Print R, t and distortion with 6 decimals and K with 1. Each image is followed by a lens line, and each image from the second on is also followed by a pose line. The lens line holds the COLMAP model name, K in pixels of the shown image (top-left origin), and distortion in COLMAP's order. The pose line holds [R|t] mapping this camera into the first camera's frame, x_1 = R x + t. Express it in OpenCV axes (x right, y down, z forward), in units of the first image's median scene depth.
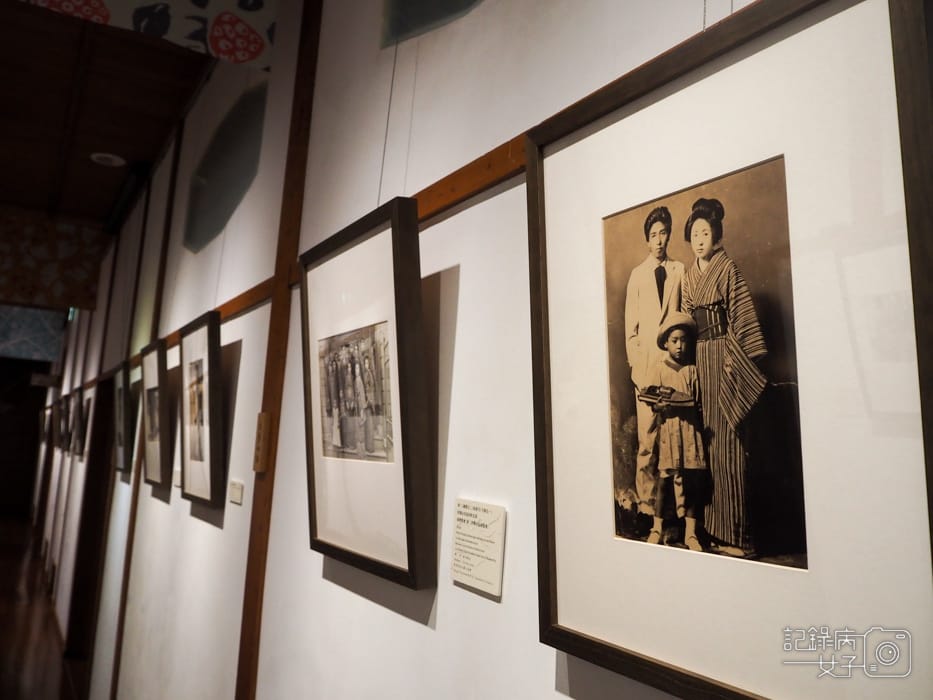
lens RADIAL K [[783.1, 0, 466.0], [0, 783.1, 347.9], [0, 0, 1]] dist [-0.021935, -0.023445]
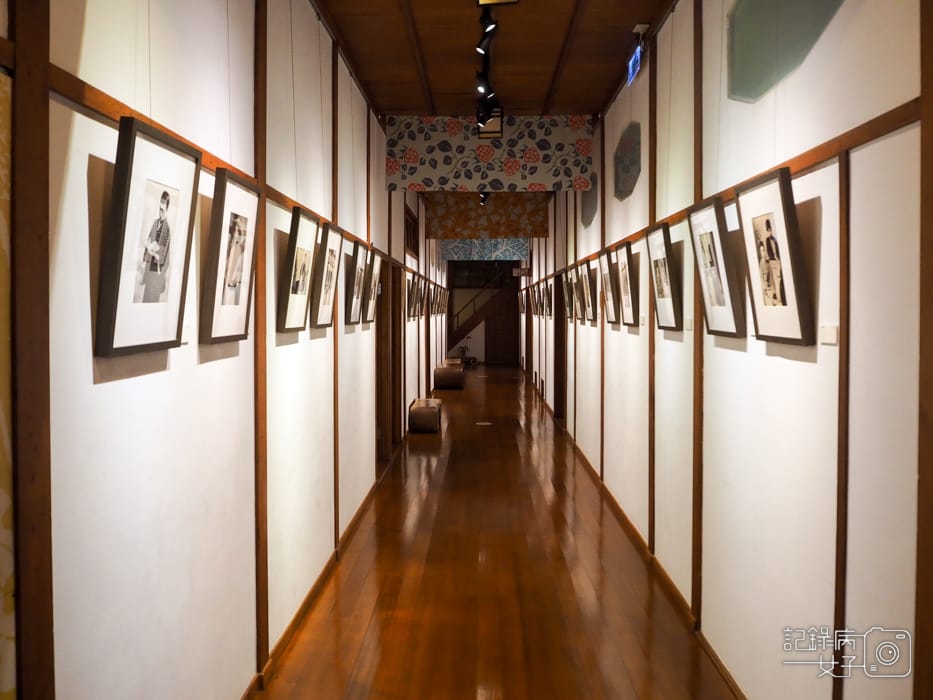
lens RADIAL K [[783.1, 0, 464.6], [0, 783.1, 346.4], [0, 0, 1]] dist [-0.021935, -0.023445]
pose [[0.846533, -0.043731, -0.530537, 0.324288], [0.134330, 0.981916, 0.133401, -0.066816], [0.515109, -0.184195, 0.837099, -0.693299]]
